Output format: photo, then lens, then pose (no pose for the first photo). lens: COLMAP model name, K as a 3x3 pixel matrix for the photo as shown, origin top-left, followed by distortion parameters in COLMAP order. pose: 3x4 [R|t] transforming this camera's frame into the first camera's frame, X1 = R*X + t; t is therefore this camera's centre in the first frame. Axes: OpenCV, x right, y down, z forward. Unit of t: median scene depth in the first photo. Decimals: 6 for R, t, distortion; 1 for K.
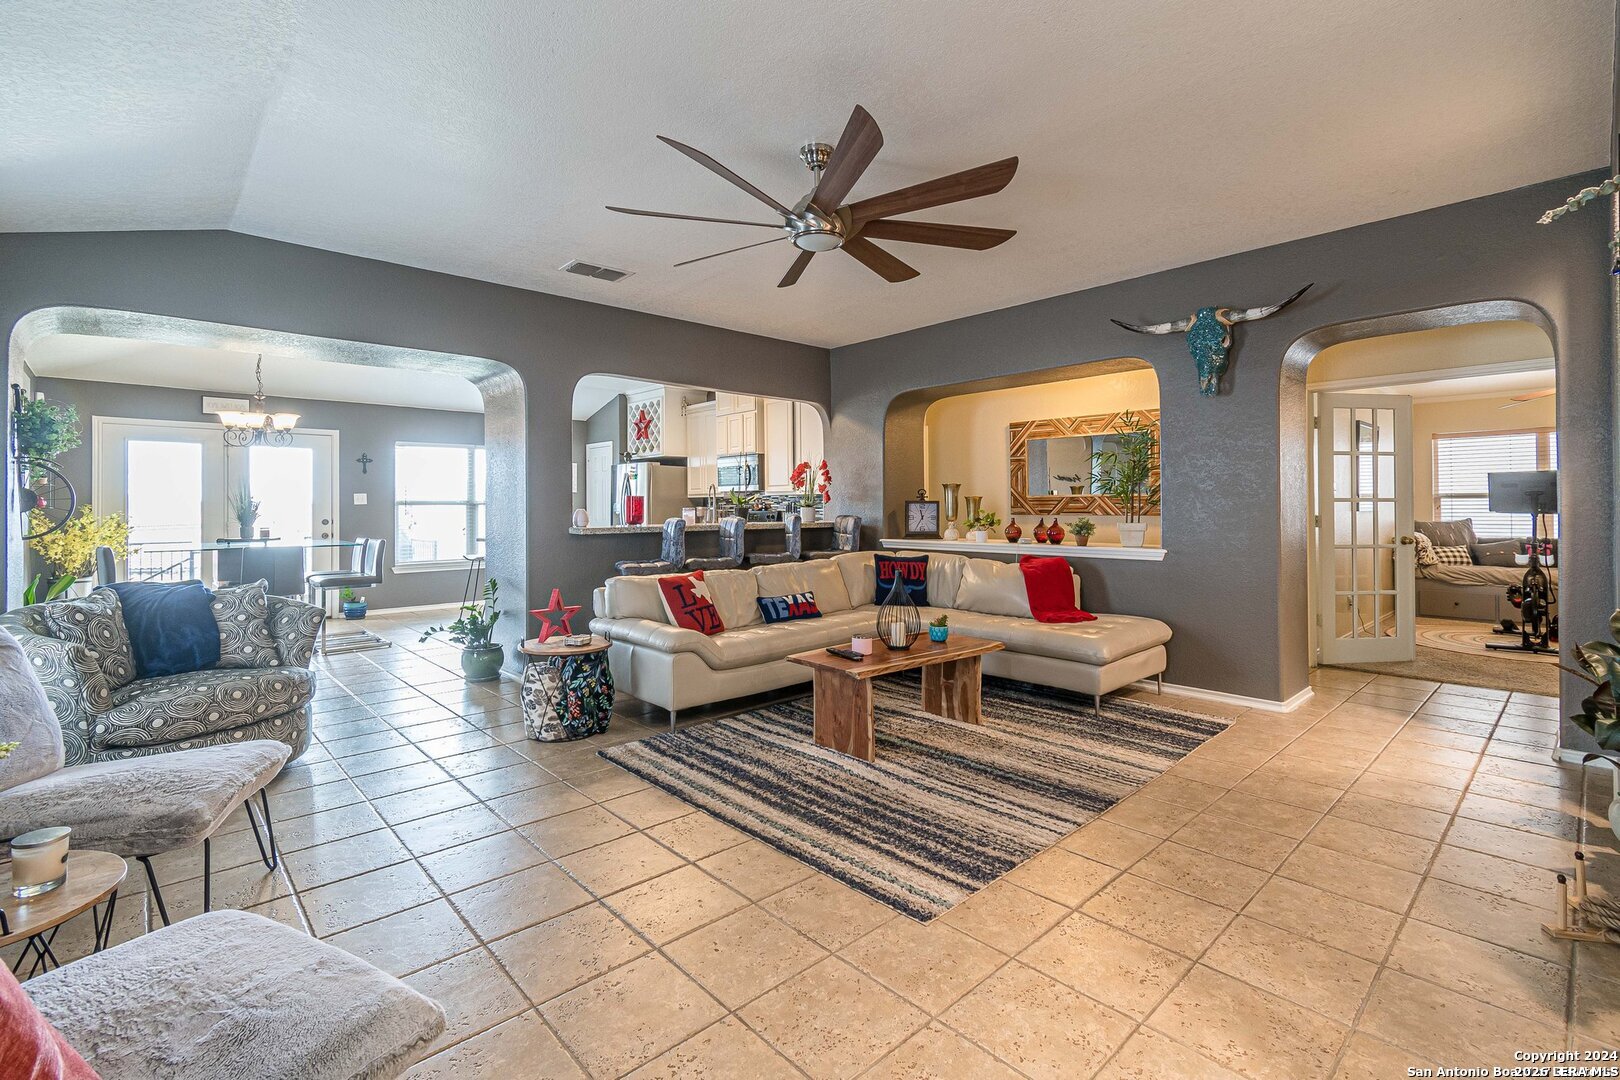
lens RADIAL K [[726.0, 0, 801.8], [0, 726.0, 514.8], [0, 0, 1]] dist [0.005417, -0.005976]
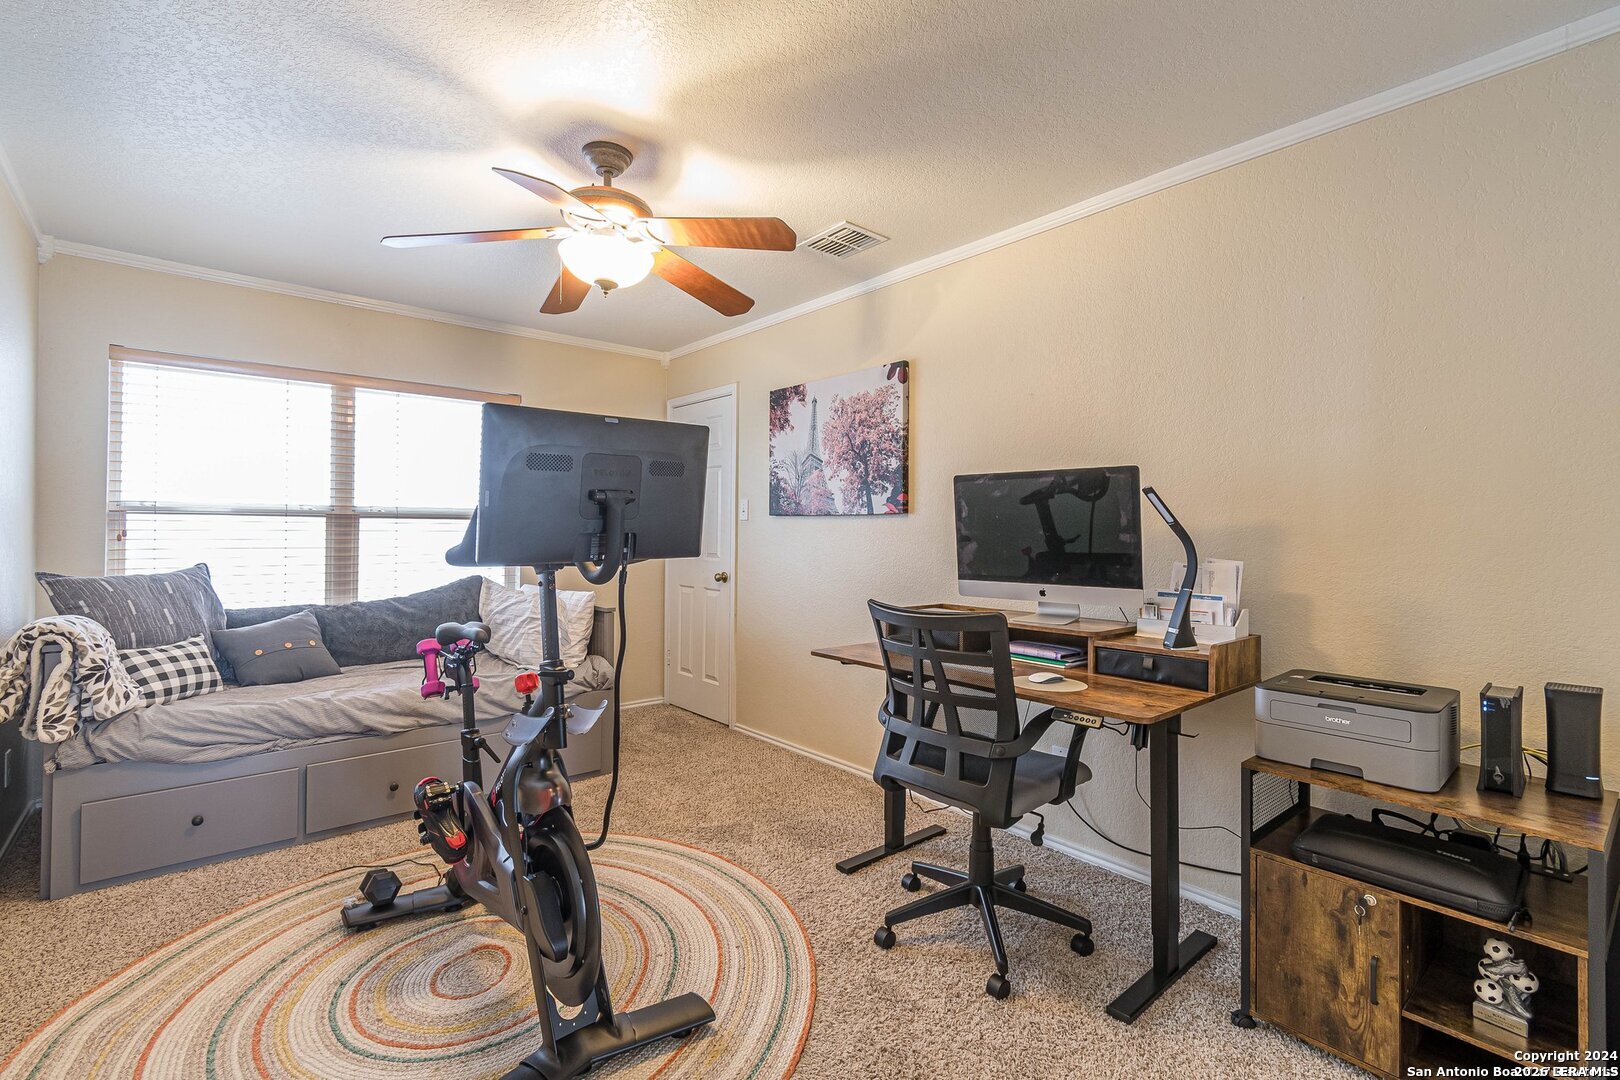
lens RADIAL K [[726.0, 0, 811.6], [0, 726.0, 526.2], [0, 0, 1]] dist [0.005417, -0.005976]
pose [[0.036430, 0.017646, 0.999180, 0.546695], [0.004504, 0.999831, -0.017822, -0.007971], [-0.999326, 0.005150, 0.036344, 0.671760]]
